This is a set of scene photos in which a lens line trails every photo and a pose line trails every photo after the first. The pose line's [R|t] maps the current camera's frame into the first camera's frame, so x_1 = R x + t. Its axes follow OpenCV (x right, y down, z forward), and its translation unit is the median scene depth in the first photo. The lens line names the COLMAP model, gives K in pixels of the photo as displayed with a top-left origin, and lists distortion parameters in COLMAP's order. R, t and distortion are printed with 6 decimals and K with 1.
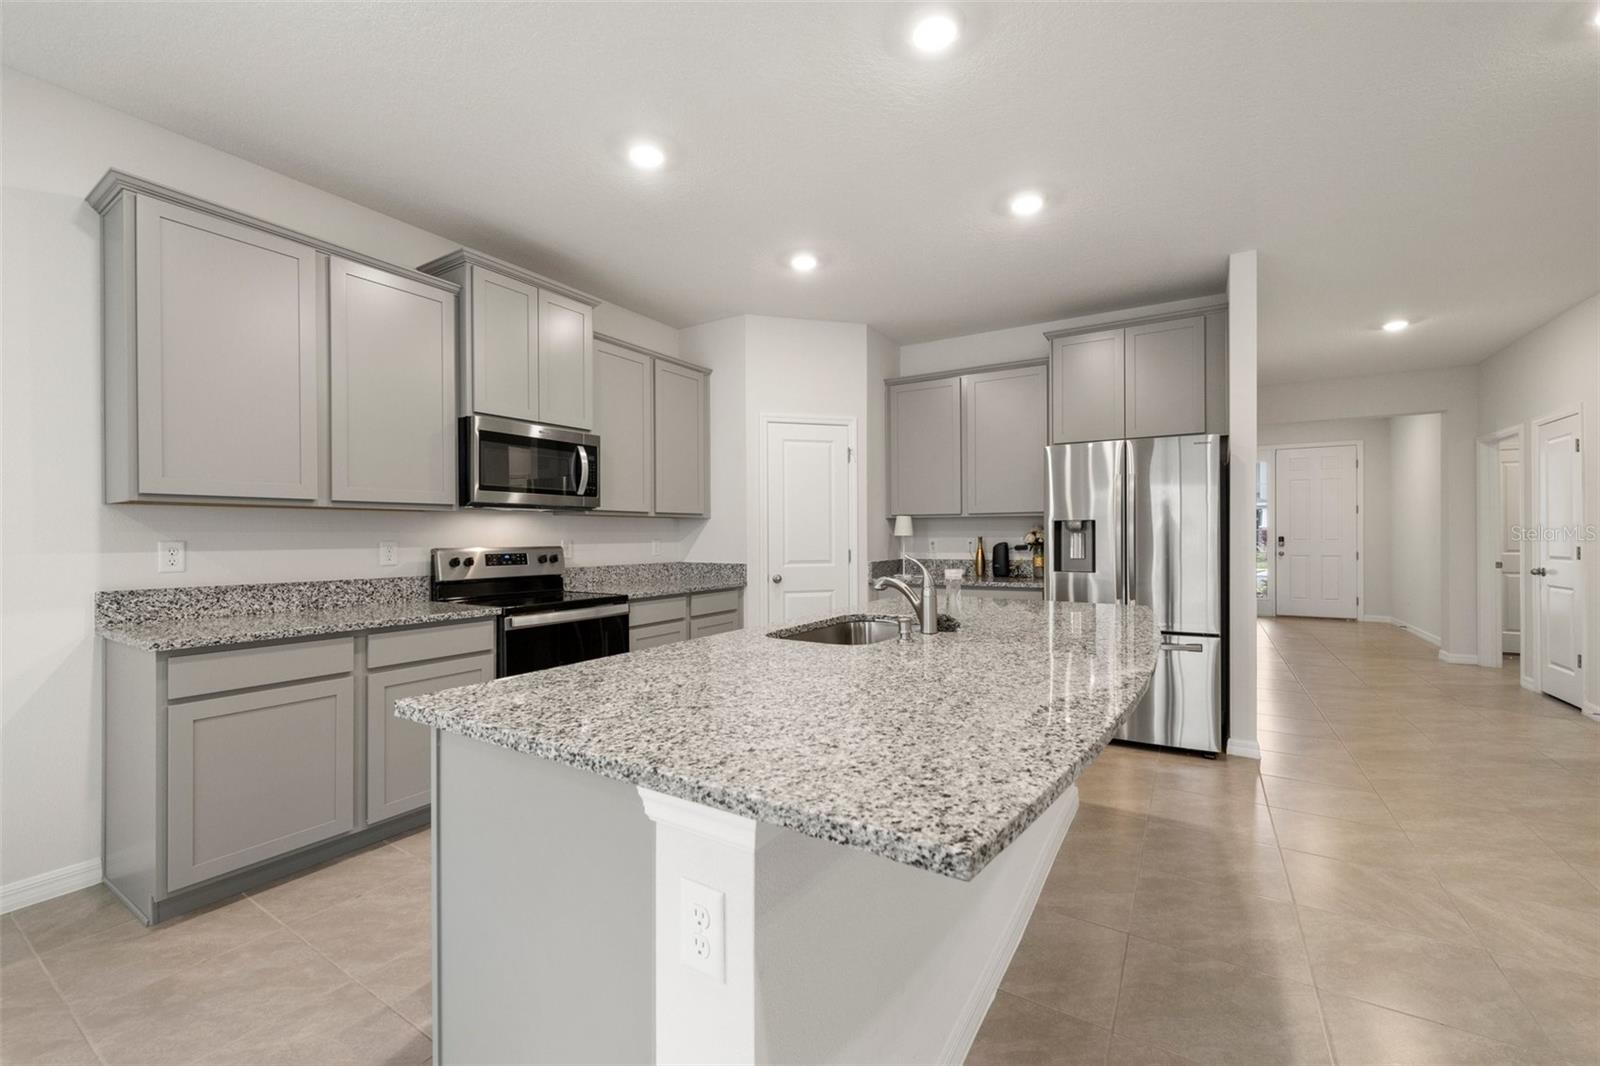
lens RADIAL K [[641.8, 0, 800.0], [0, 641.8, 533.0], [0, 0, 1]] dist [-0.000442, -0.000303]
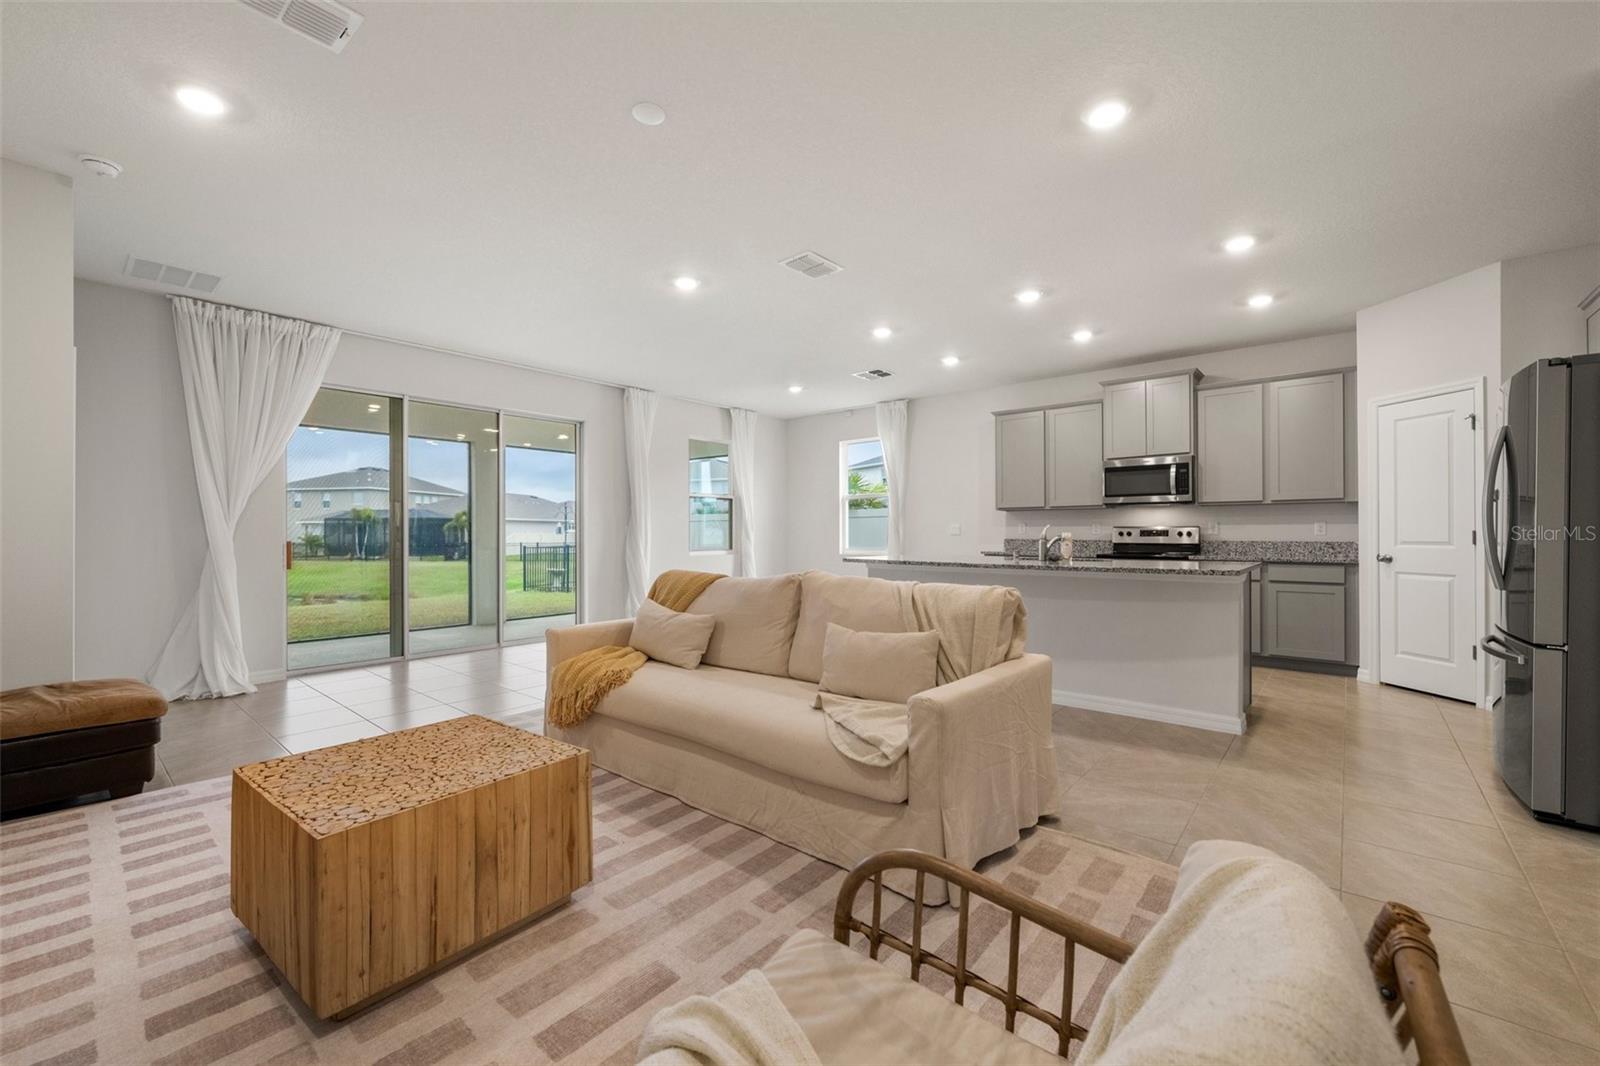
lens RADIAL K [[641.8, 0, 800.0], [0, 641.8, 533.0], [0, 0, 1]] dist [-0.000442, -0.000303]
pose [[-0.145289, 0.005573, -0.989374, 1.510672], [0.005072, 0.999975, 0.004888, 0.028285], [0.989376, -0.004308, -0.145314, 0.309600]]
